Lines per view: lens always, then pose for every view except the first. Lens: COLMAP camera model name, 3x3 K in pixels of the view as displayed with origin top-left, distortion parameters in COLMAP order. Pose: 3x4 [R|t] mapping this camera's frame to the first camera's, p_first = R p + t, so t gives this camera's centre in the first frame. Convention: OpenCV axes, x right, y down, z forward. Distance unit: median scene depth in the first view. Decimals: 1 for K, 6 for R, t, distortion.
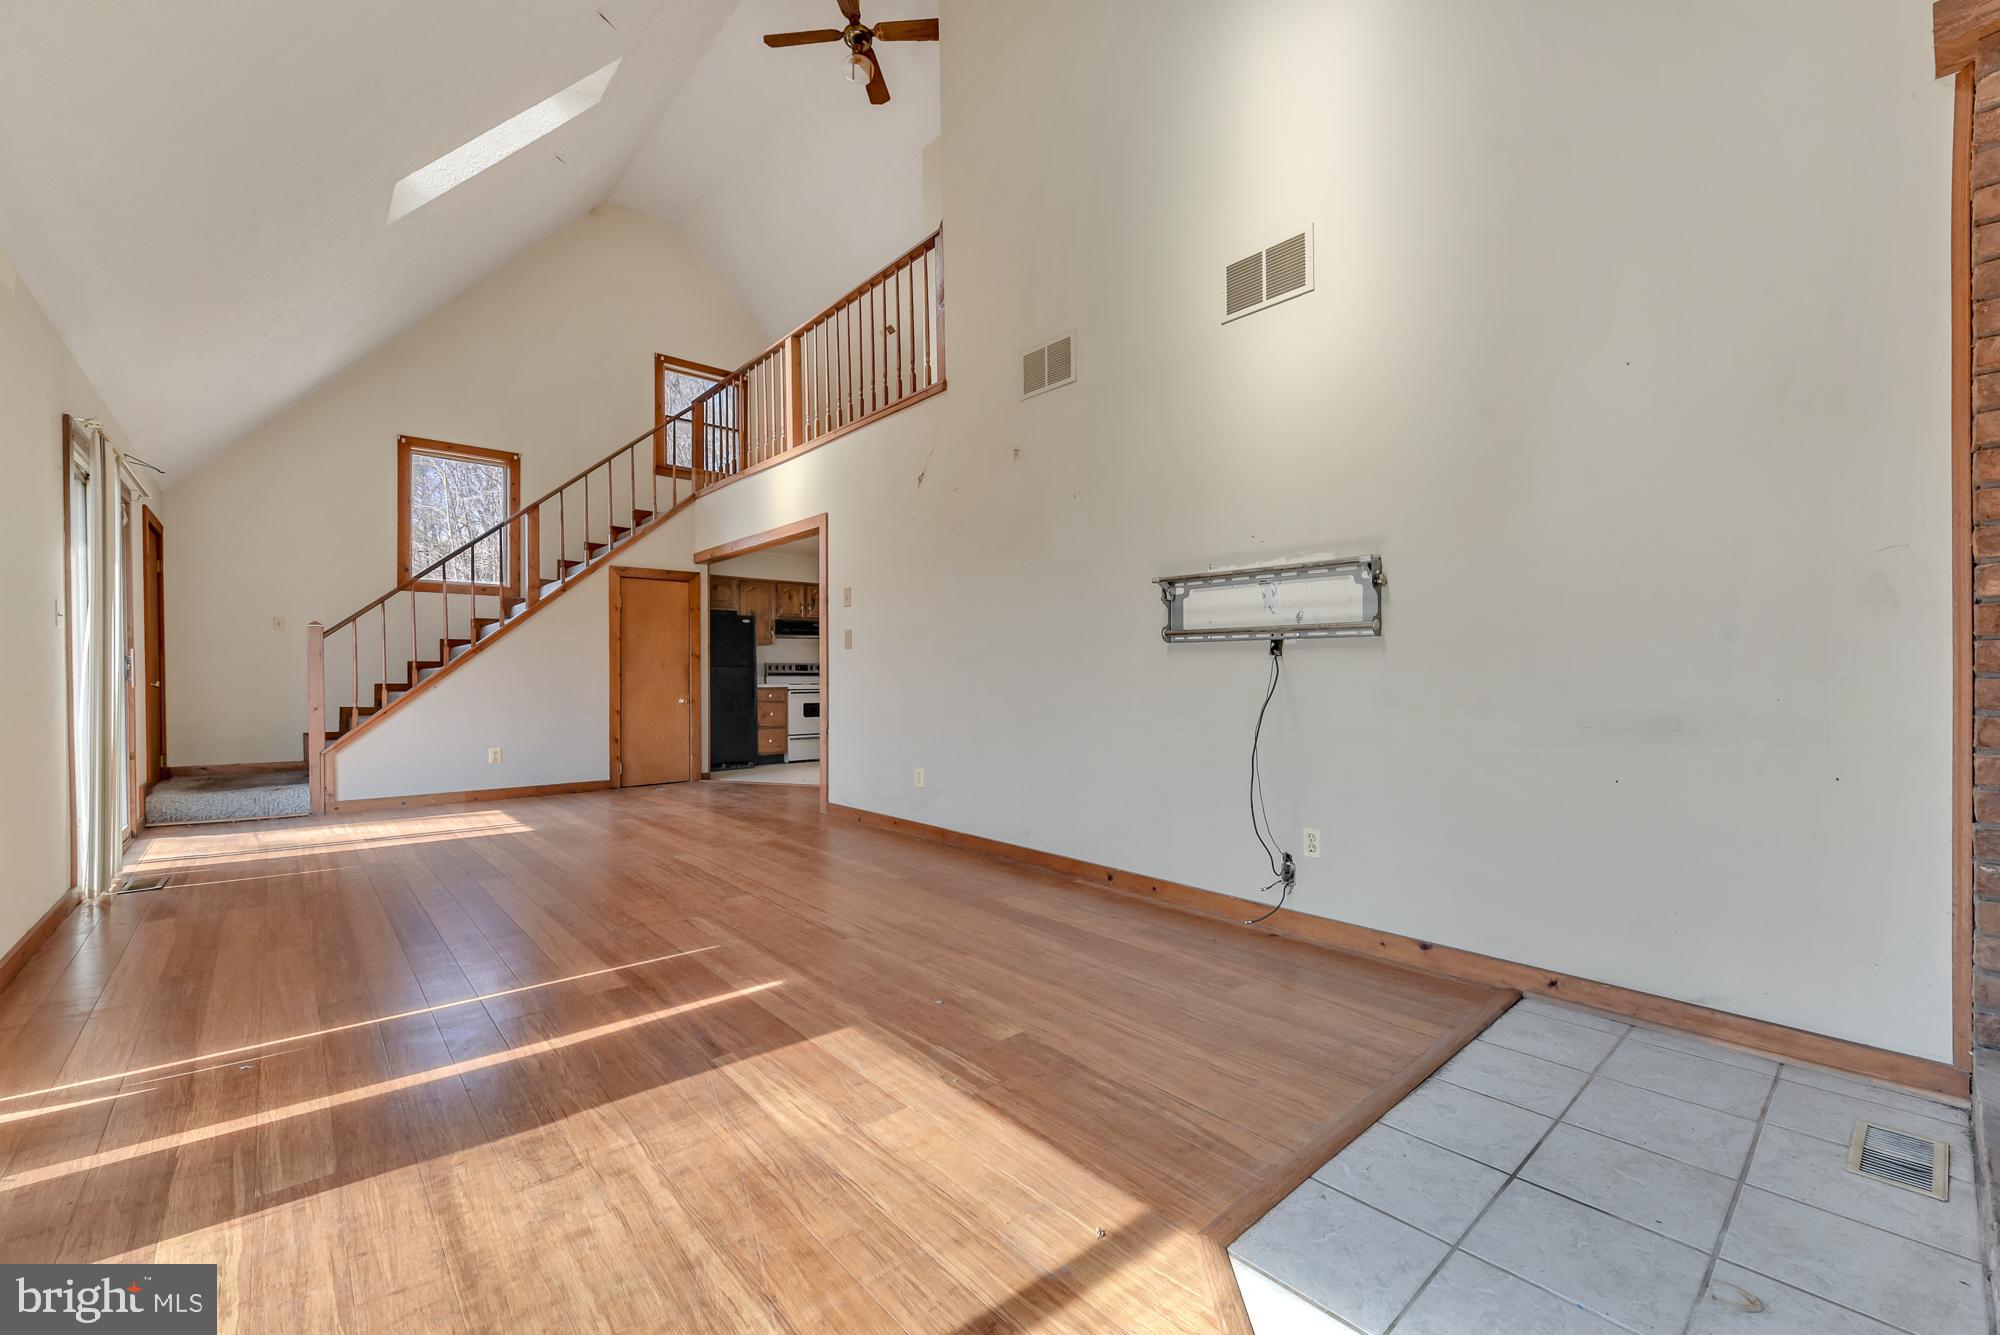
lens RADIAL K [[815.7, 0, 1006.2], [0, 815.7, 661.8], [0, 0, 1]] dist [0.015828, -0.014636]
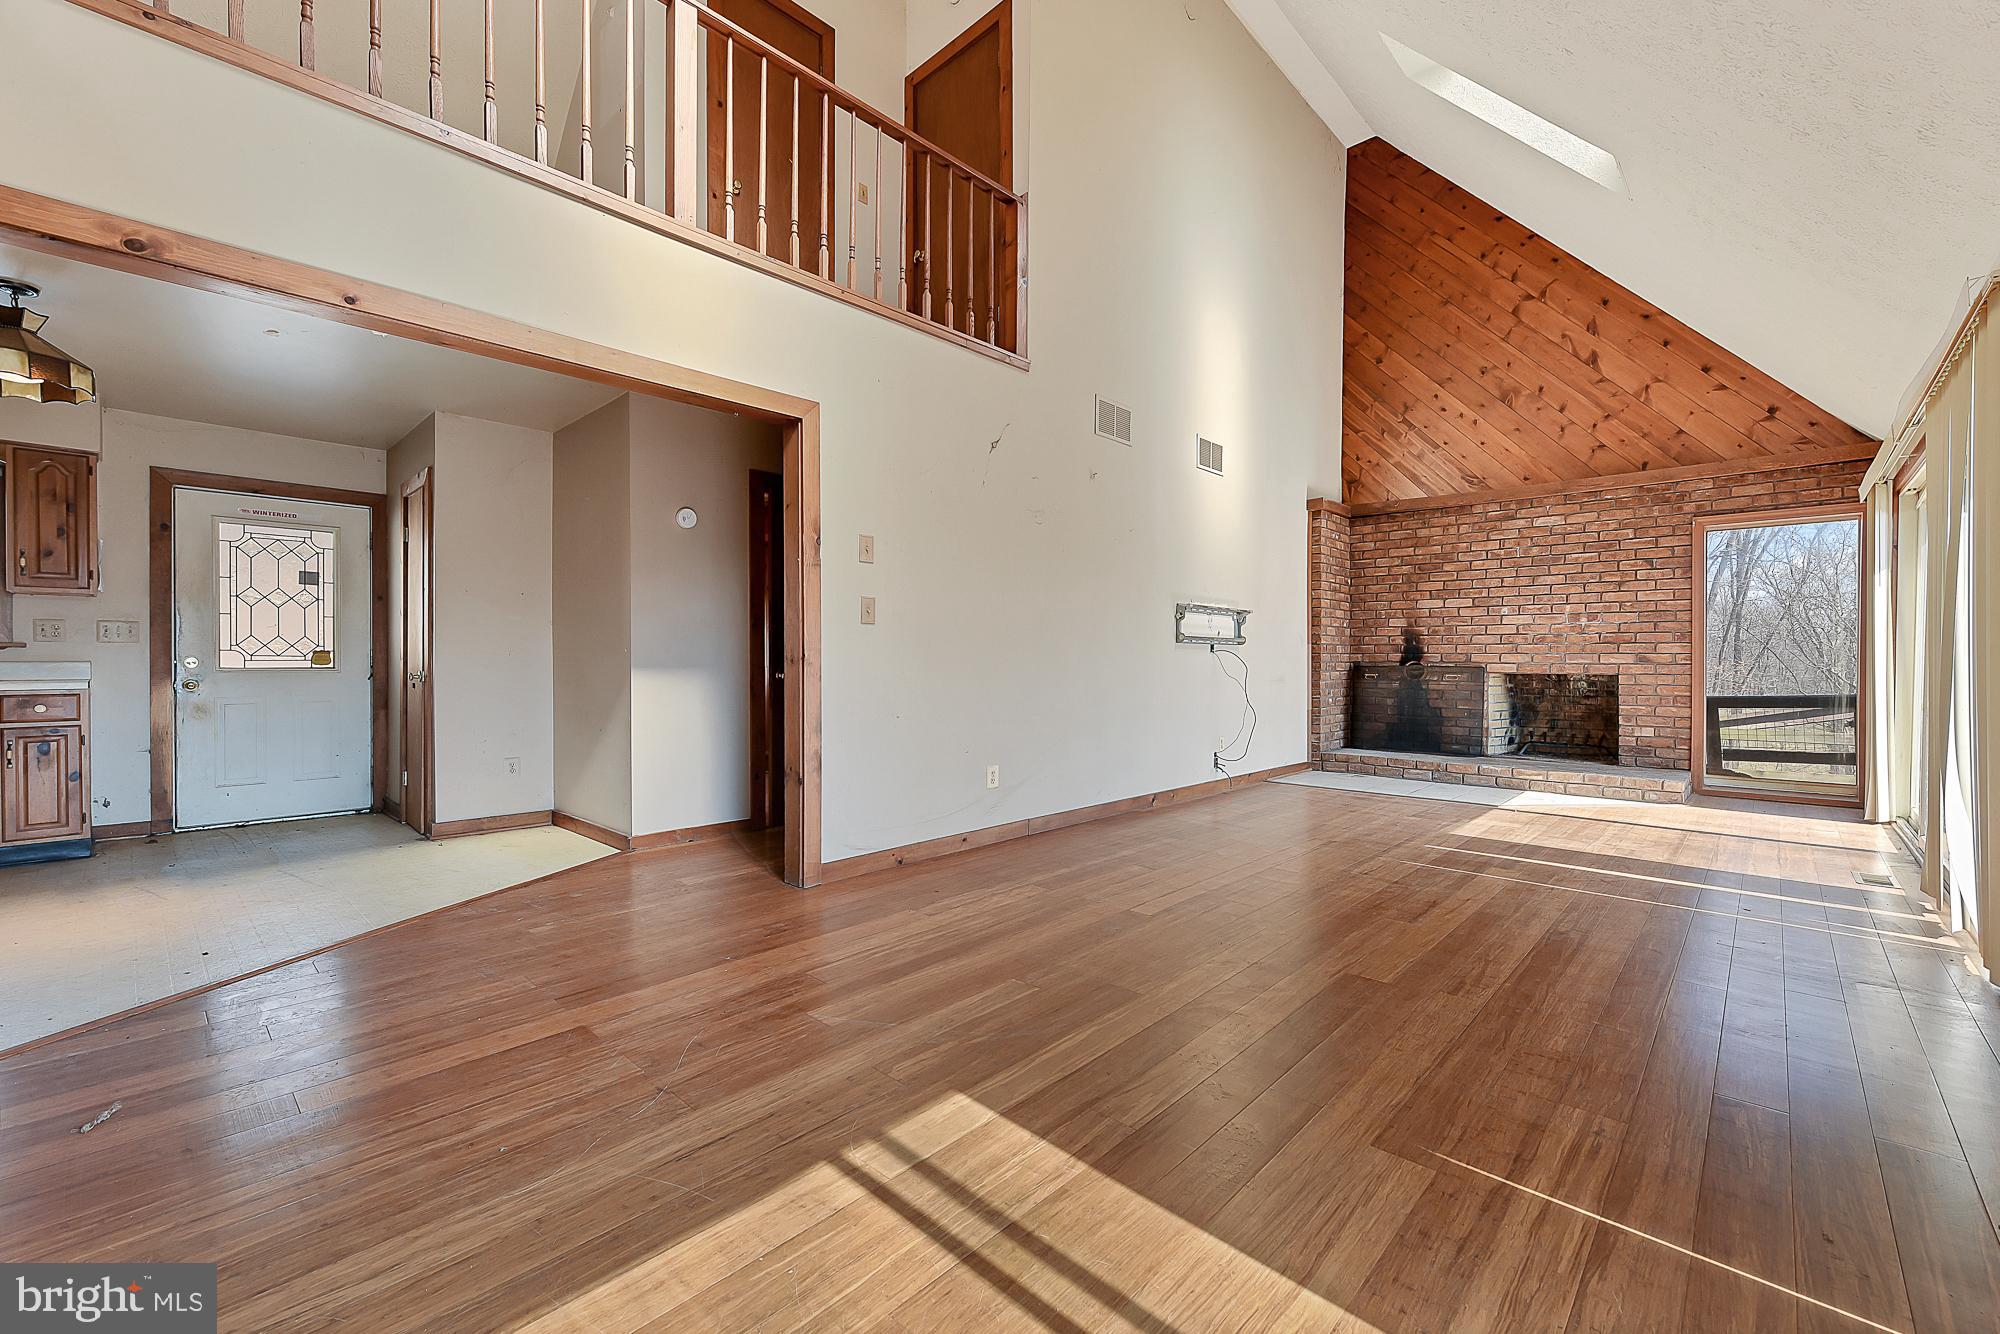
lens RADIAL K [[801.0, 0, 991.0], [0, 801.0, 645.3], [0, 0, 1]] dist [0.010951, -0.000197]
pose [[-0.072283, 0.016317, 0.997251, -0.712073], [-0.020959, 0.999621, -0.017875, 0.009356], [-0.997164, -0.022193, -0.071914, 0.768824]]
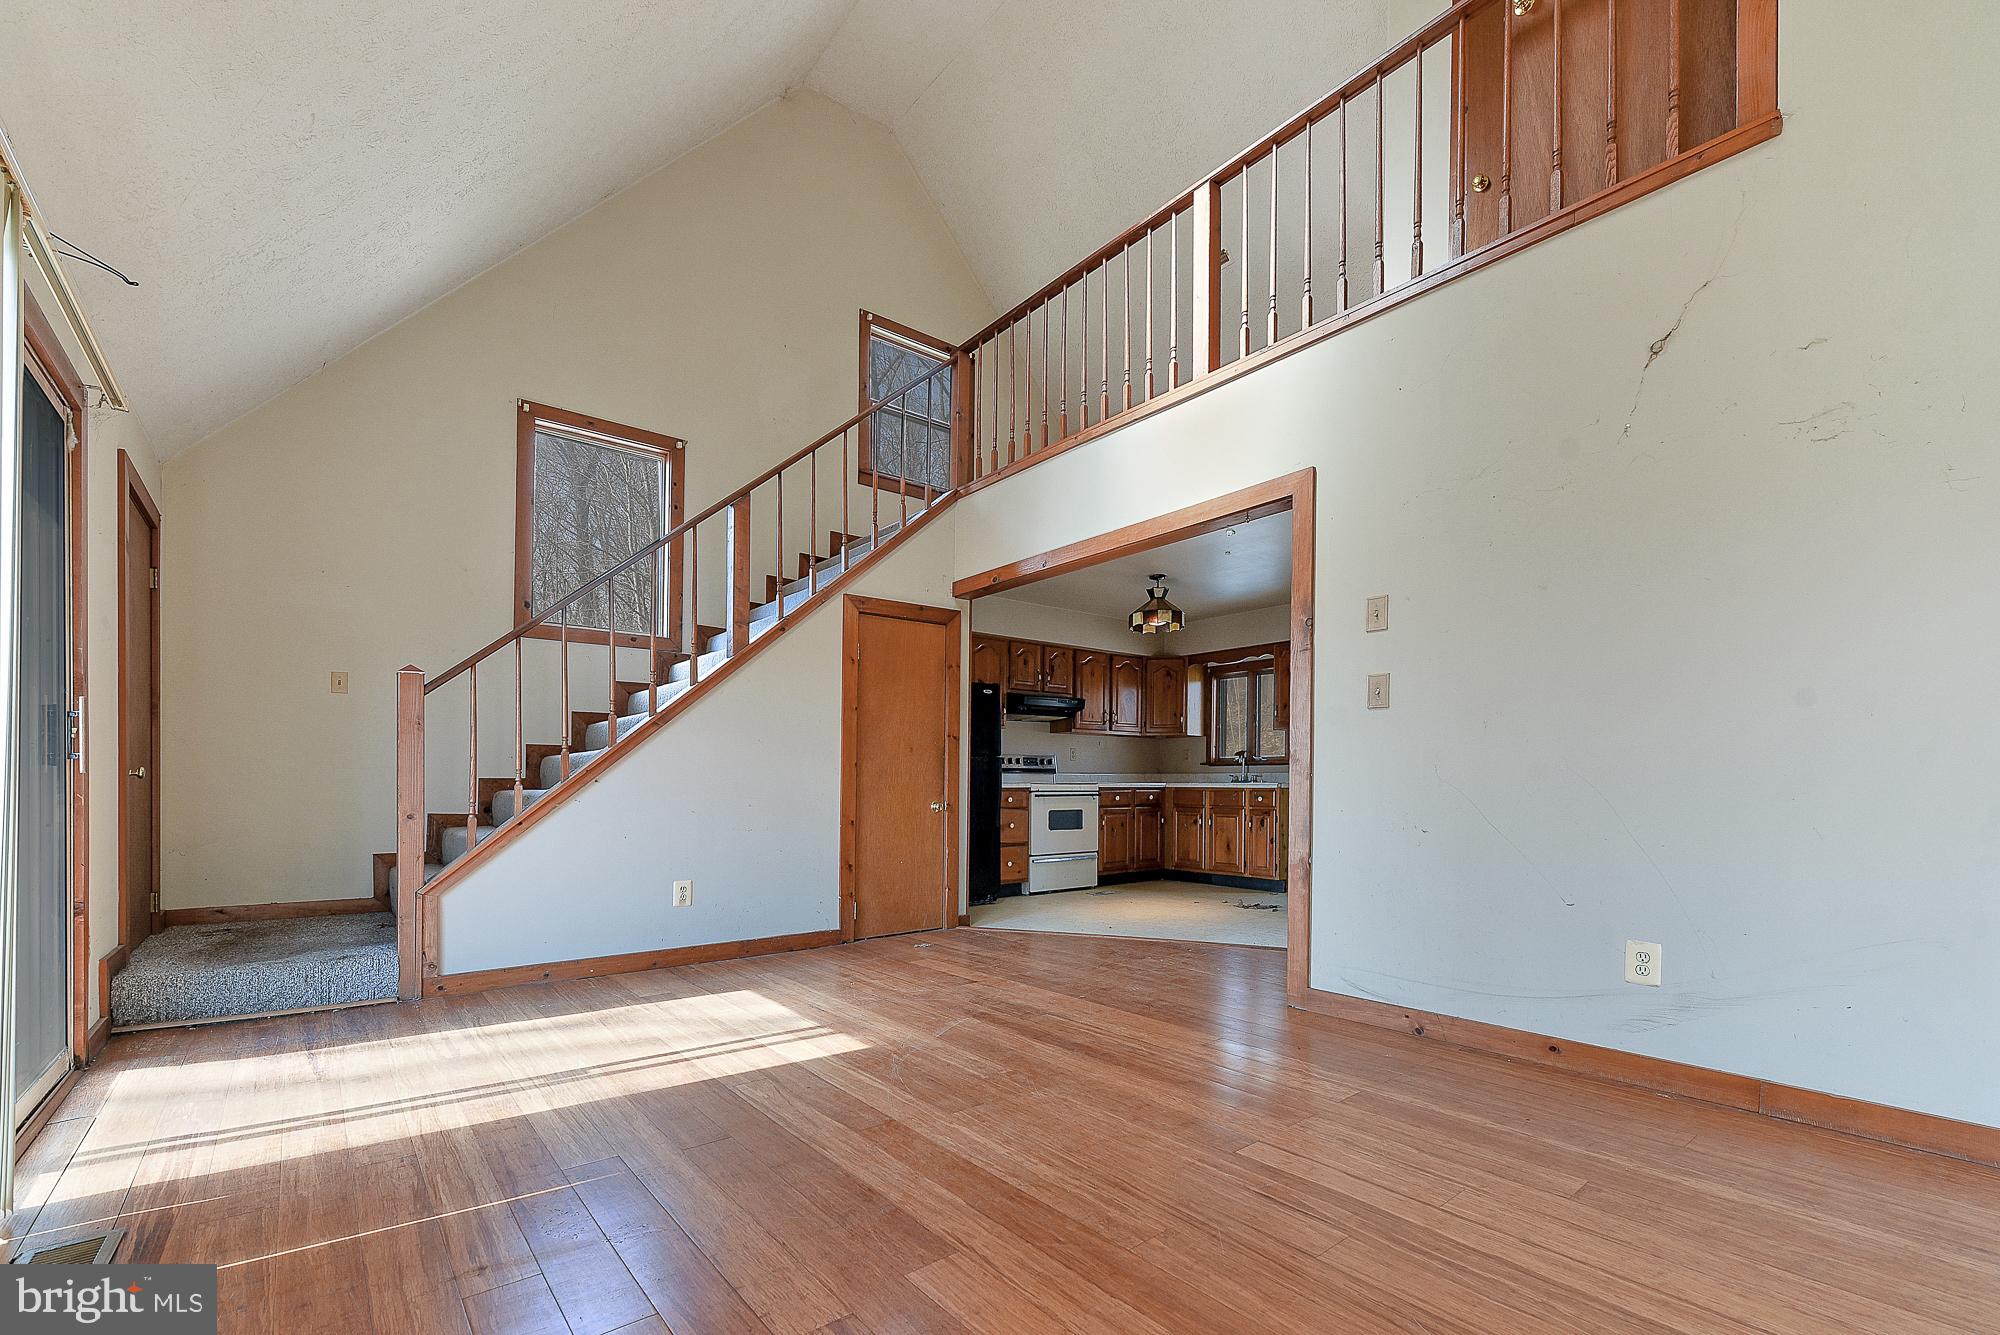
lens RADIAL K [[873.9, 0, 1045.4], [0, 873.9, 754.7], [0, 0, 1]] dist [0.010482, -0.013581]
pose [[0.999661, 0.000952, -0.026018, -0.320030], [-0.001332, 0.999893, -0.014576, 0.018659], [0.026001, 0.014605, 0.999555, 0.332524]]
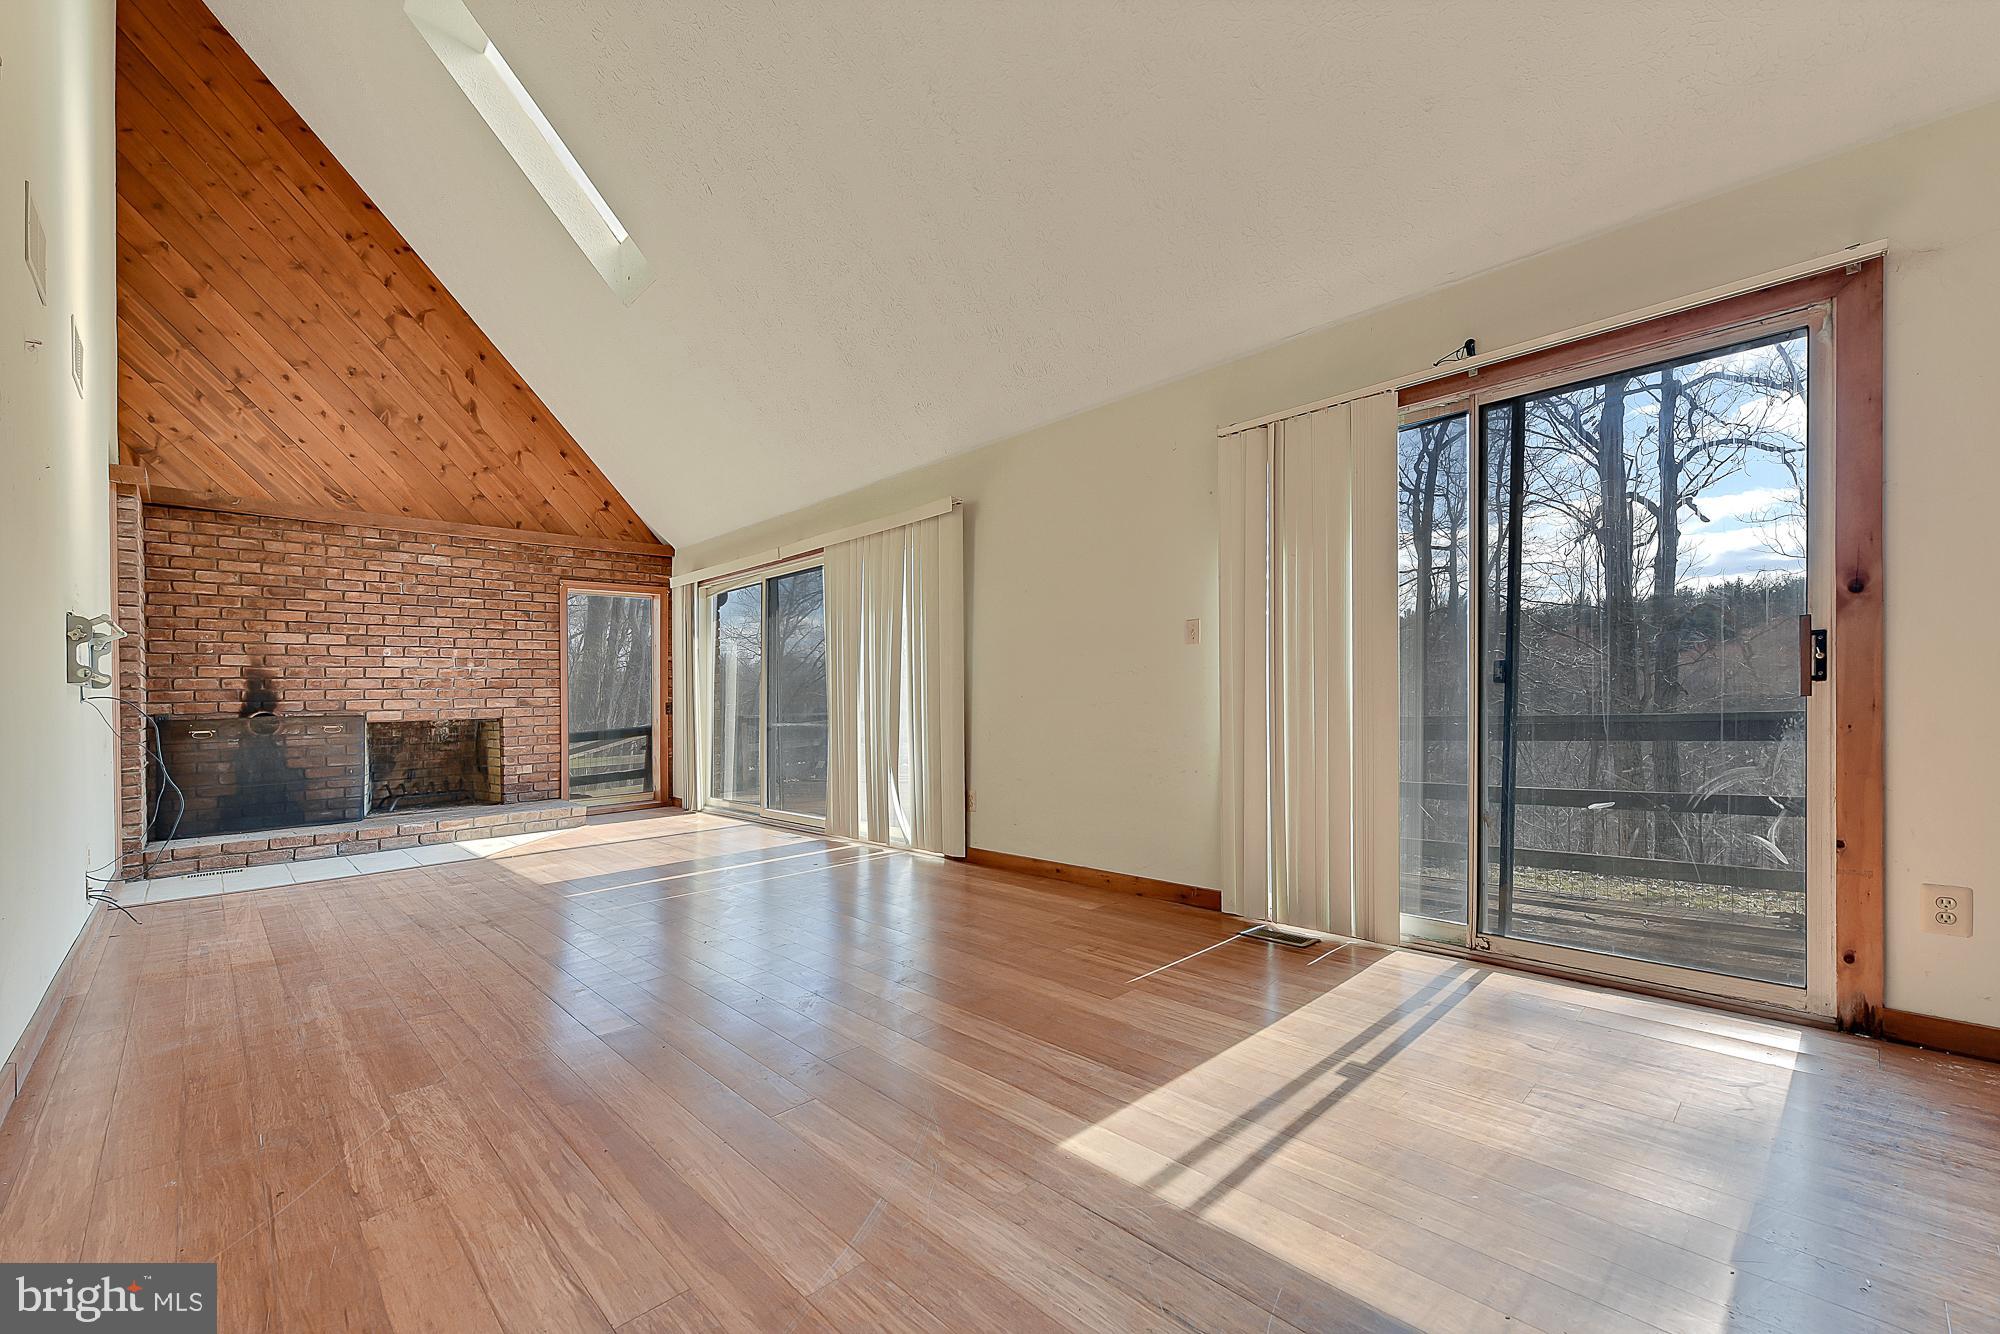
lens RADIAL K [[838.1, 0, 1015.3], [0, 838.1, 701.1], [0, 0, 1]] dist [0.001269, -0.000078]
pose [[-0.998922, 0.023323, -0.040138, -0.407103], [0.023829, 0.999642, -0.012174, 0.018443], [0.039840, -0.013118, -0.999120, 1.032691]]
